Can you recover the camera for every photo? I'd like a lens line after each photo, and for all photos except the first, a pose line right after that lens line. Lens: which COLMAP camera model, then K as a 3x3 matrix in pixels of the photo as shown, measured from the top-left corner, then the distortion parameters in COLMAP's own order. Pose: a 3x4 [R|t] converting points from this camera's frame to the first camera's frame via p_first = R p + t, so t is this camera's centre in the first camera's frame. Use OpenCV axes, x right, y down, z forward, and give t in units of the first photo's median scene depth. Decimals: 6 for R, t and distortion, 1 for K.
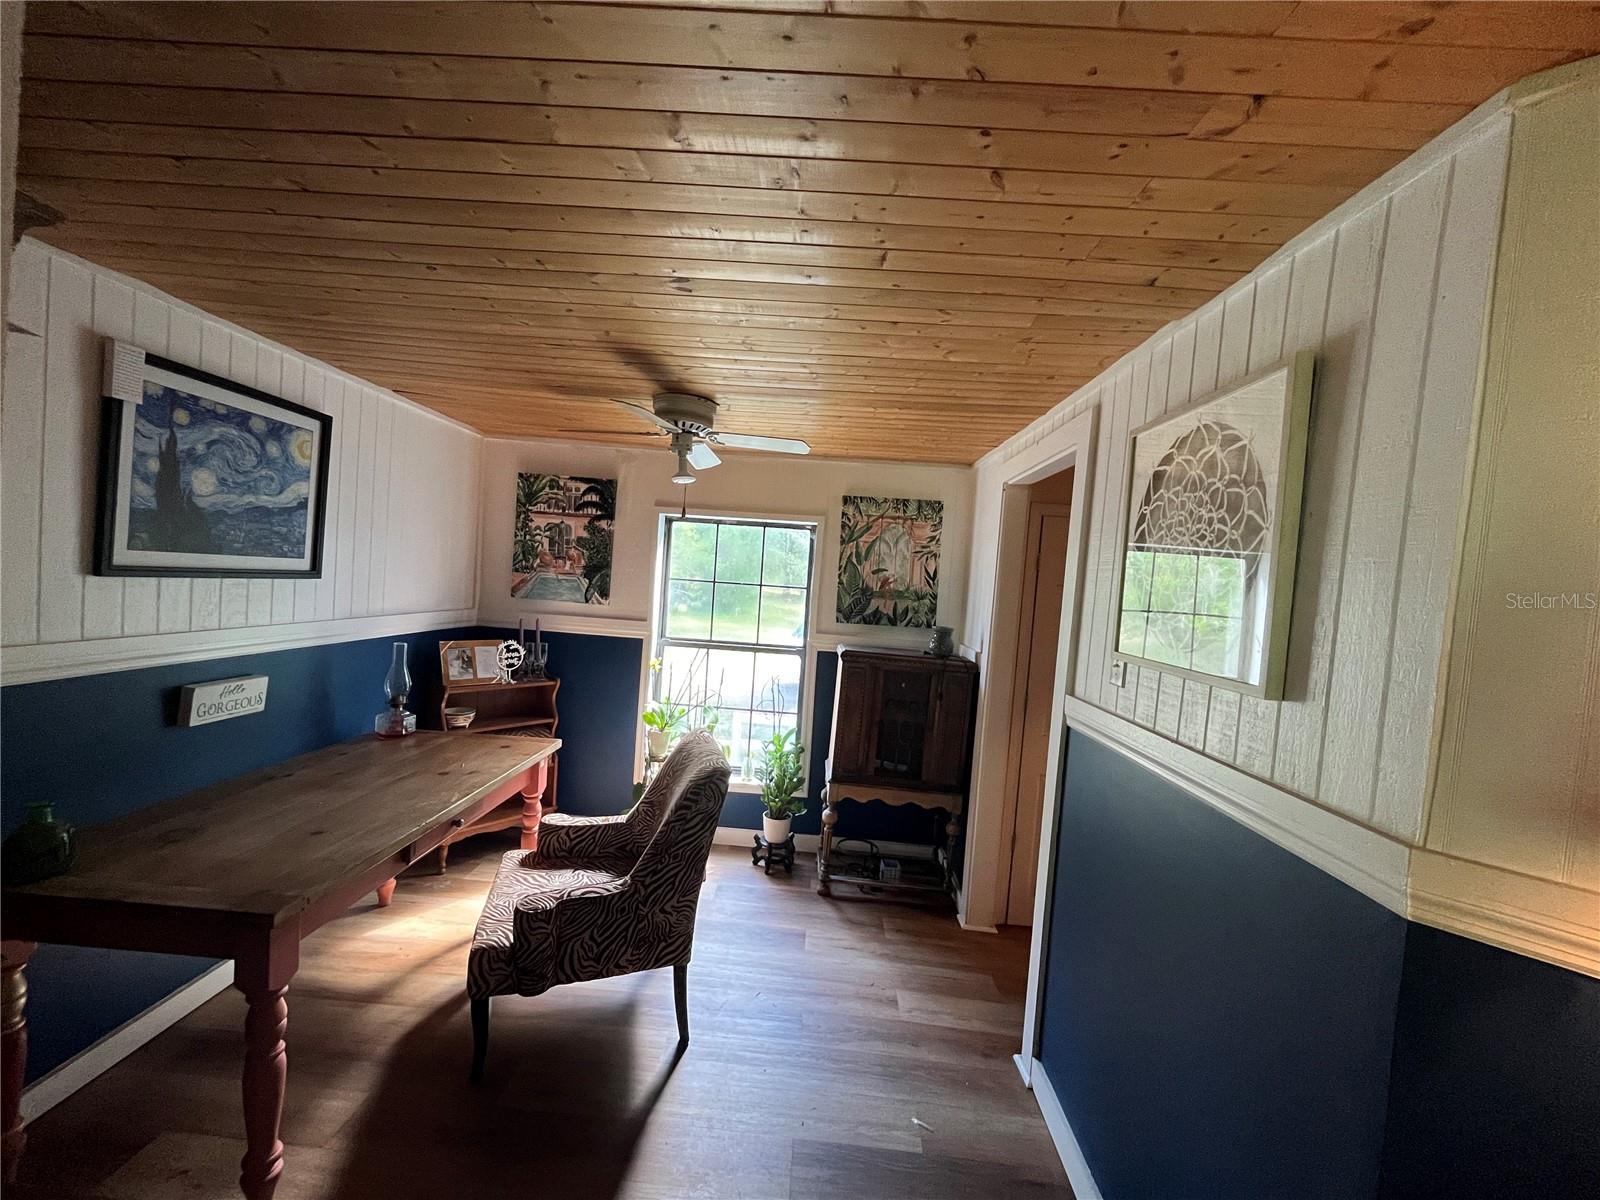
lens RADIAL K [[641.8, 0, 797.4], [0, 641.8, 602.3], [0, 0, 1]] dist [-0.004857, -0.000448]
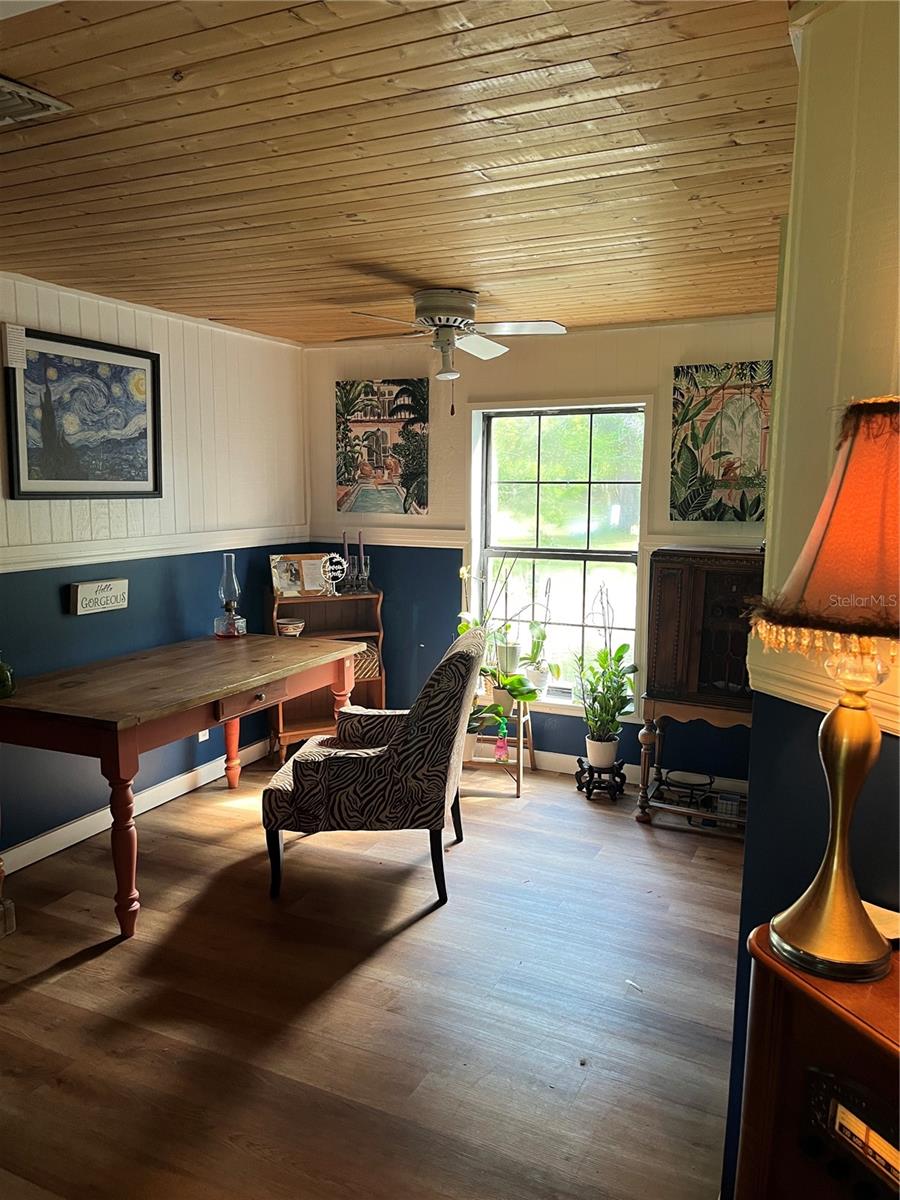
lens RADIAL K [[904.6, 0, 449.8], [0, 904.6, 607.2], [0, 0, 1]] dist [0.058169, -0.073893]
pose [[0.915873, -0.010536, -0.401329, 0.323453], [0.045643, 0.995907, 0.078017, 0.045610], [0.398865, -0.089771, 0.912605, -0.259040]]
